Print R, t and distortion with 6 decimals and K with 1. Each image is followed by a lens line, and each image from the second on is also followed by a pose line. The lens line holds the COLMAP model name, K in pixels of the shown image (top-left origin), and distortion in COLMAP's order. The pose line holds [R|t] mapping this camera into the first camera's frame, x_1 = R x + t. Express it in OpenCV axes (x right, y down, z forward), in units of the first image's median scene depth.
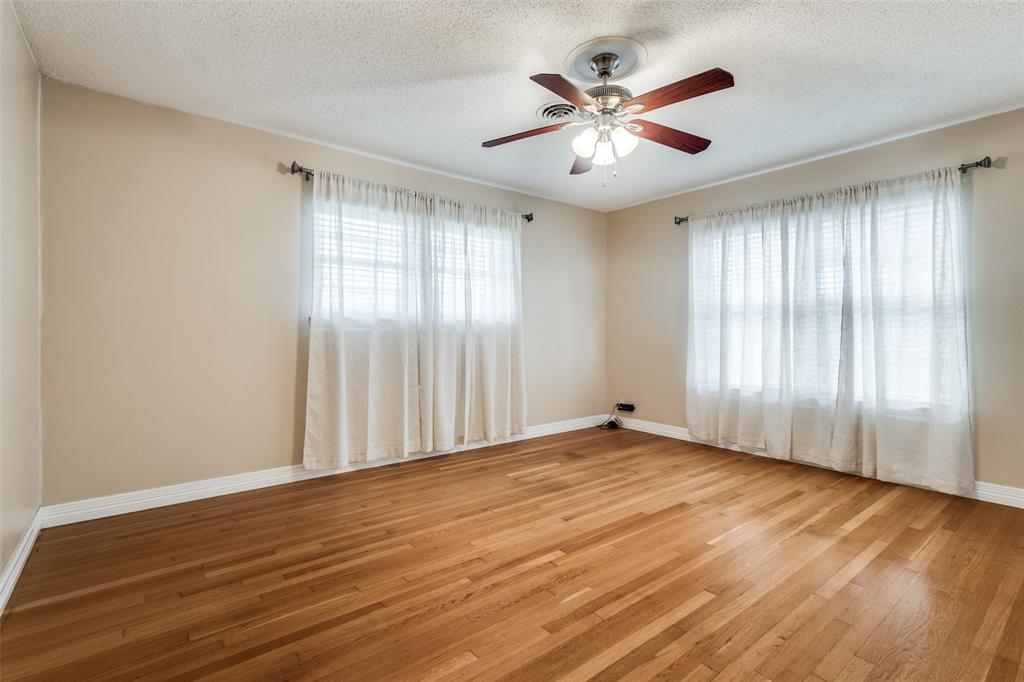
lens RADIAL K [[478.2, 0, 511.0], [0, 478.2, 335.6], [0, 0, 1]] dist [0.002613, 0.000144]
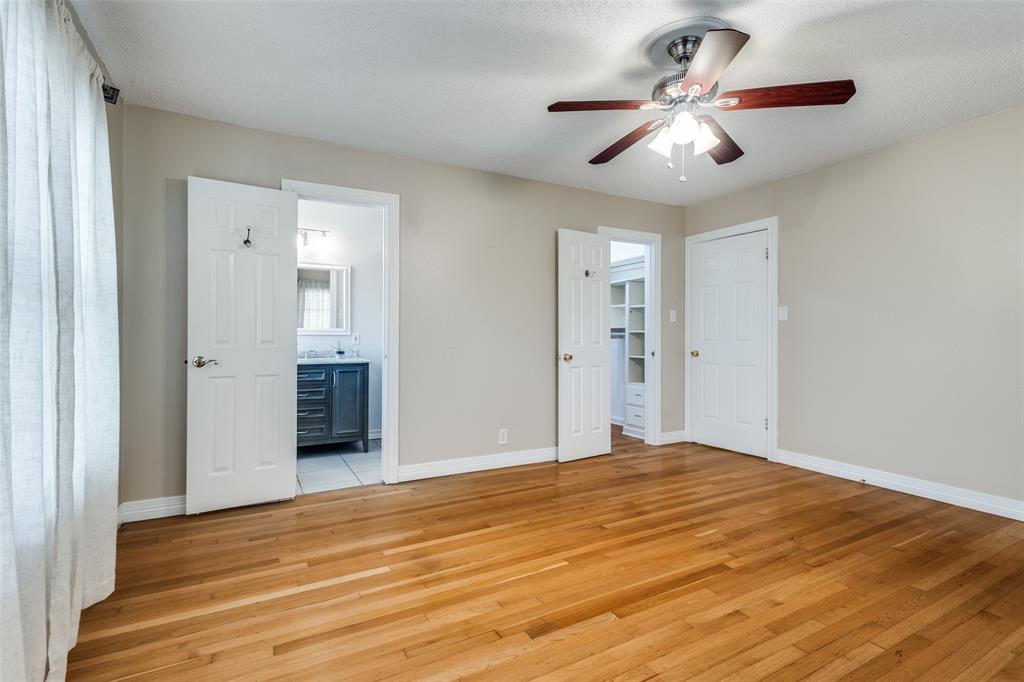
lens RADIAL K [[478.2, 0, 510.0], [0, 478.2, 338.0], [0, 0, 1]] dist [0.002613, 0.000144]
pose [[-0.984354, -0.002360, 0.176184, 0.358721], [-0.001445, 0.999985, 0.005325, -0.015528], [-0.176194, 0.004987, -0.984343, 1.950313]]
